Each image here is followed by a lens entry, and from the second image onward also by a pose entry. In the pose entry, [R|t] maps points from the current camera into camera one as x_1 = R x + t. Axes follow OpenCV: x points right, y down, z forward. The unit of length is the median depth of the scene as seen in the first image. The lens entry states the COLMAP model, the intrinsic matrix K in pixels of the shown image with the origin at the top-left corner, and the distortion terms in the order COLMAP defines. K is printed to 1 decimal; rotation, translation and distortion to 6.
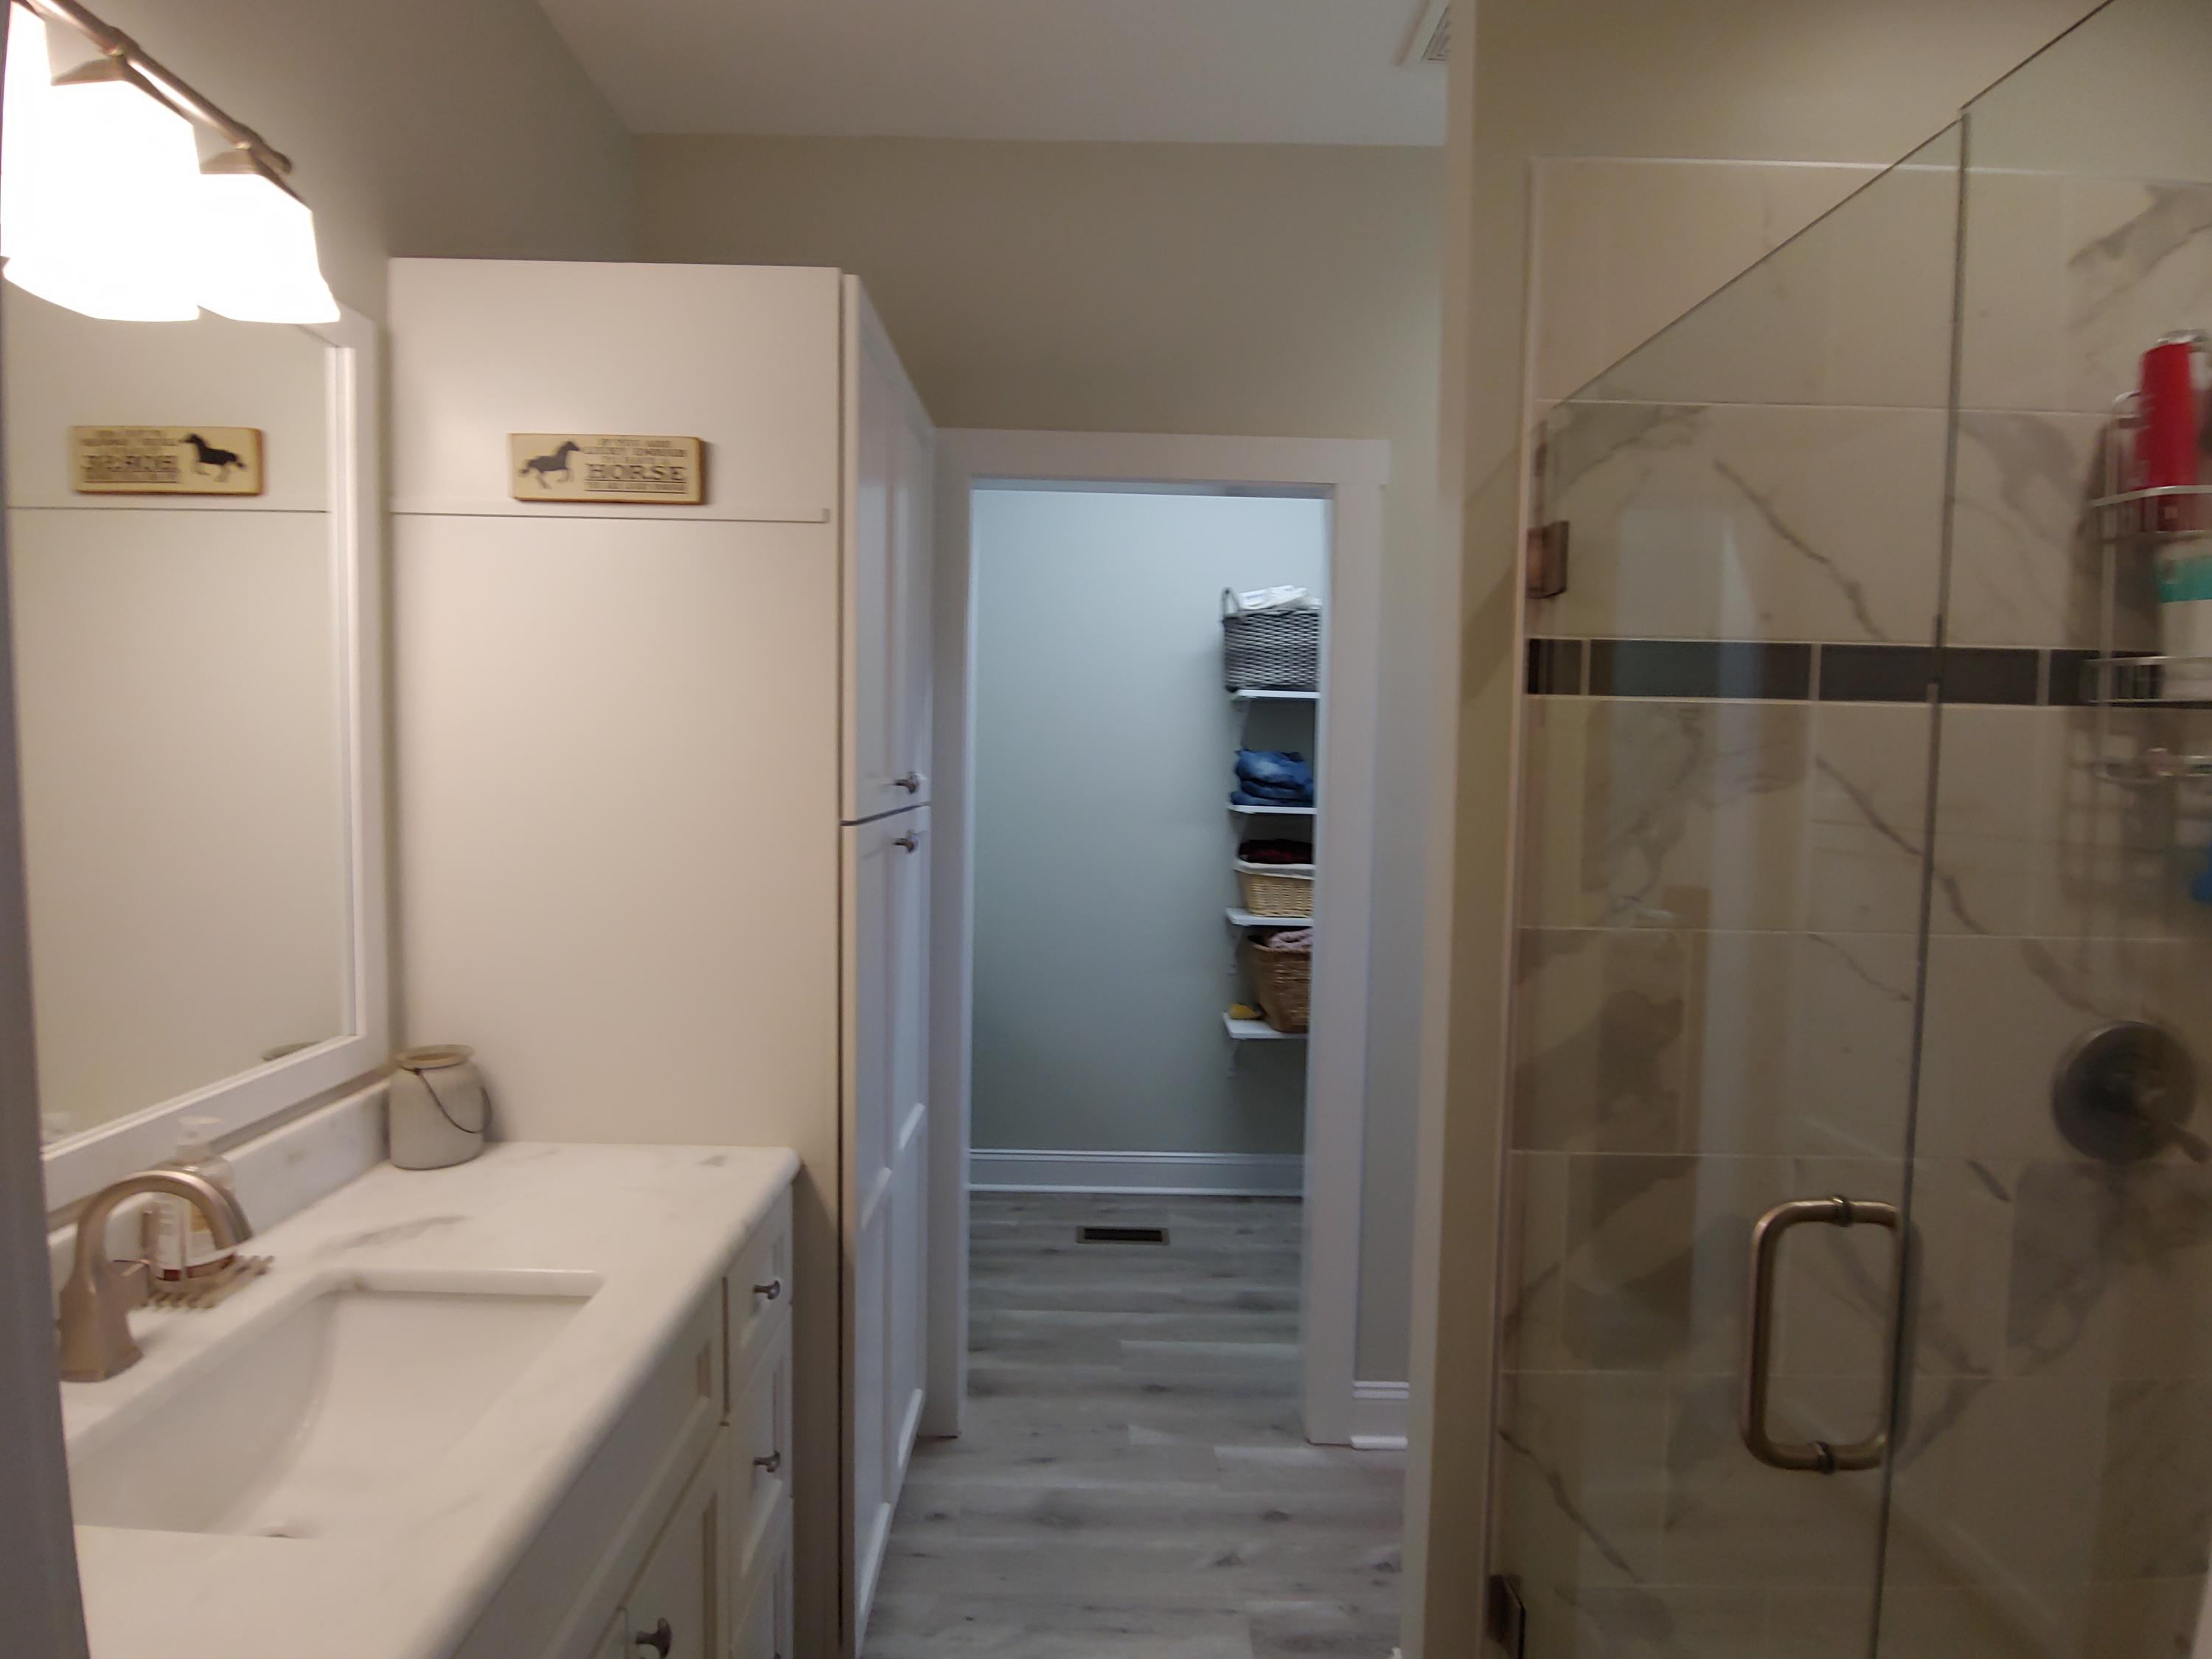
lens RADIAL K [[1111.1, 0, 1101.8], [0, 1111.1, 818.4], [0, 0, 1]] dist [-0.021736, 0.010225]
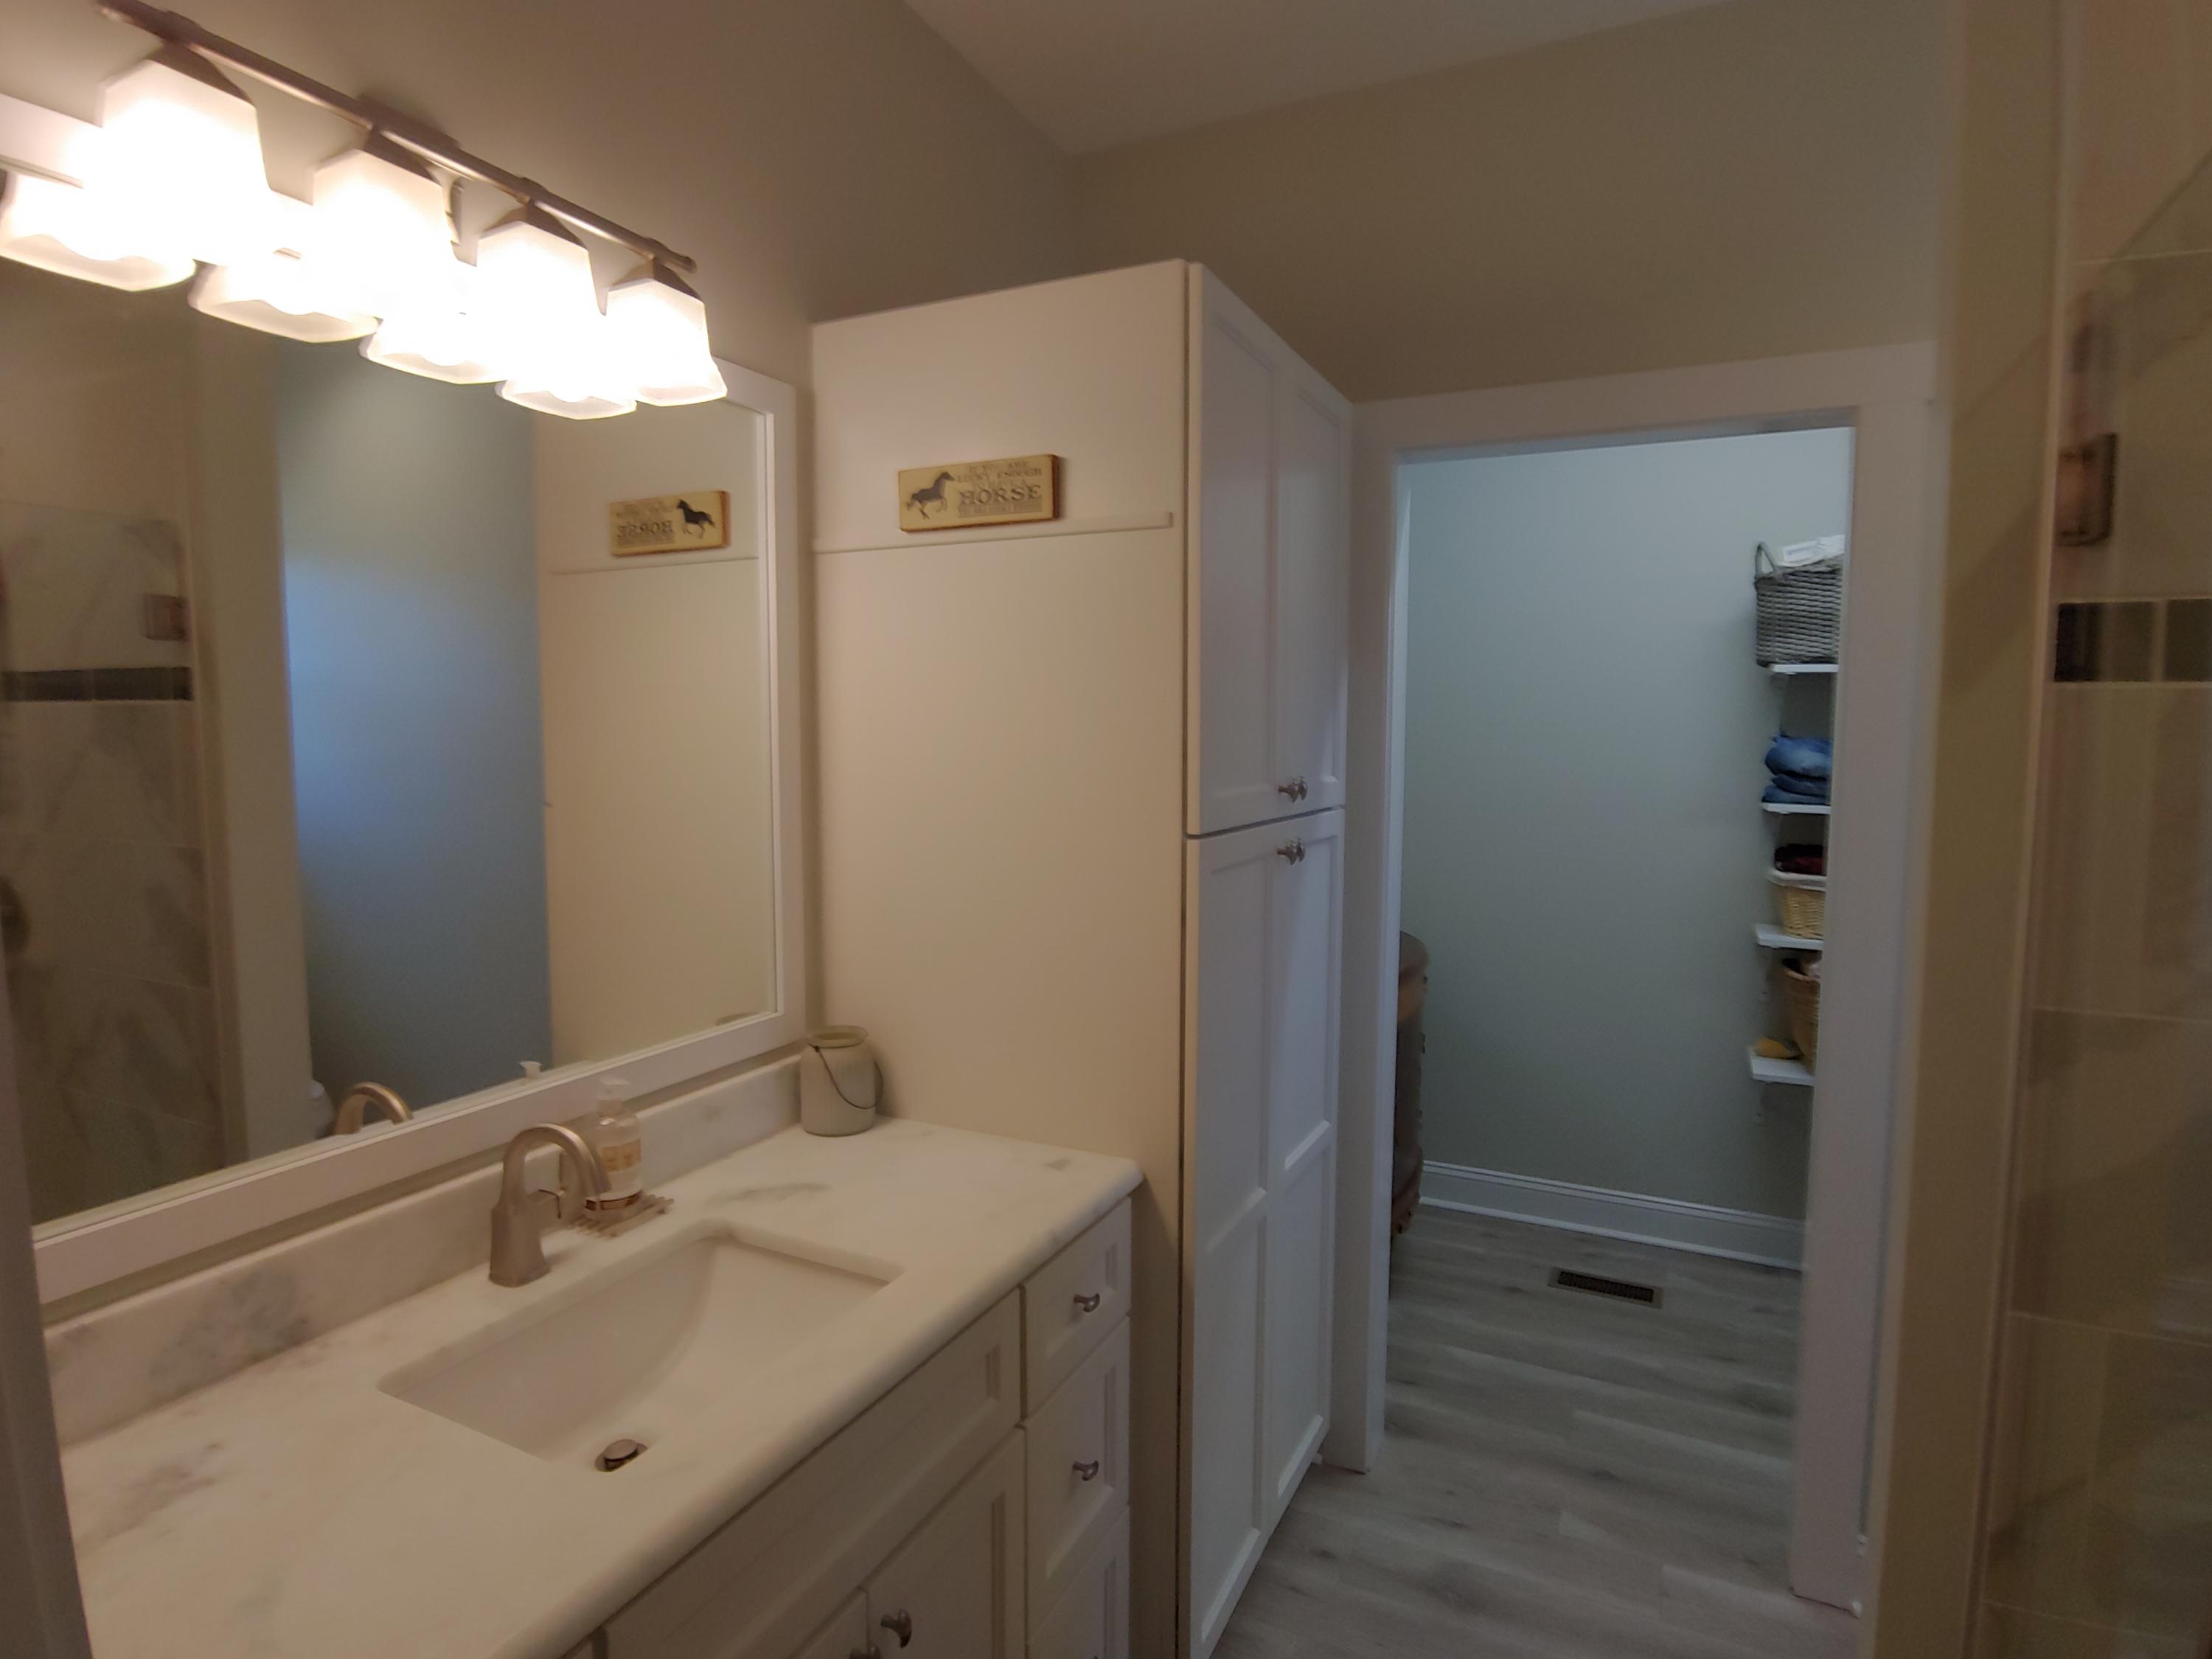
lens RADIAL K [[1132.1, 0, 1097.7], [0, 1132.1, 833.4], [0, 0, 1]] dist [-0.008220, 0.001178]
pose [[0.905084, 0.021471, -0.424691, 0.117831], [-0.011536, 0.999597, 0.025950, -0.022774], [0.425076, -0.018587, 0.904967, 0.069106]]
